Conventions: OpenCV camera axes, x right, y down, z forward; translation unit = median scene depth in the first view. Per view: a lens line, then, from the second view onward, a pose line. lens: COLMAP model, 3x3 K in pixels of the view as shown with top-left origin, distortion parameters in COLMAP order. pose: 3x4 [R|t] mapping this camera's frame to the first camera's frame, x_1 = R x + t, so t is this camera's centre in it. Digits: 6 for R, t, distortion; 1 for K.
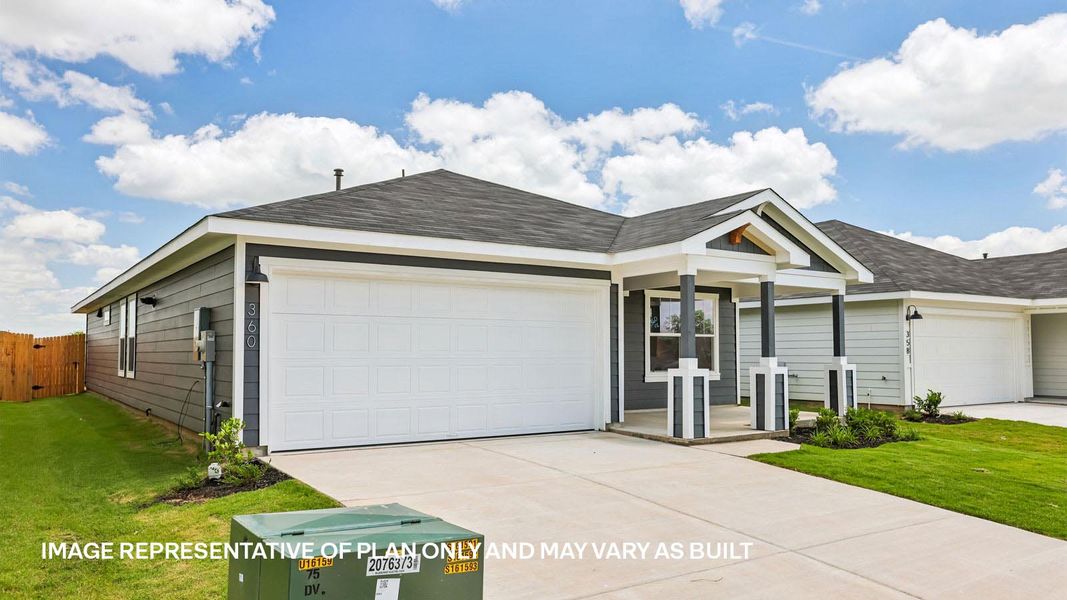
lens RADIAL K [[774.2, 0, 535.8], [0, 774.2, 277.3], [0, 0, 1]] dist [-0.000468, 0.000782]
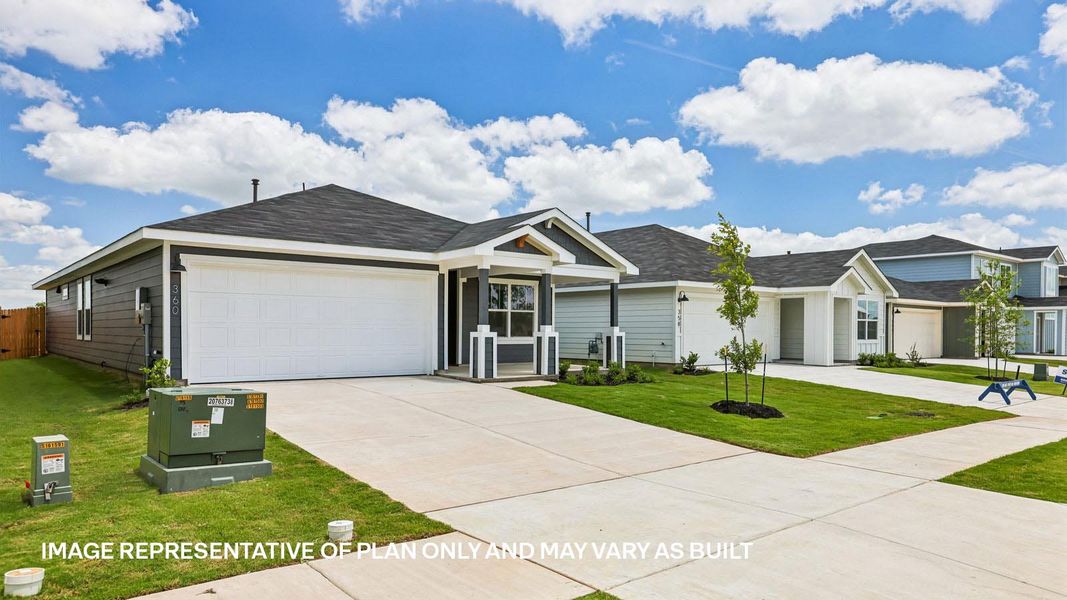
lens RADIAL K [[738.9, 0, 561.7], [0, 738.9, 297.9], [0, 0, 1]] dist [-0.022090, 0.003079]
pose [[0.991743, 0.010319, 0.127822, 0.111150], [-0.016704, 0.998660, 0.048986, -0.013280], [-0.127145, -0.050717, 0.990587, -0.290195]]
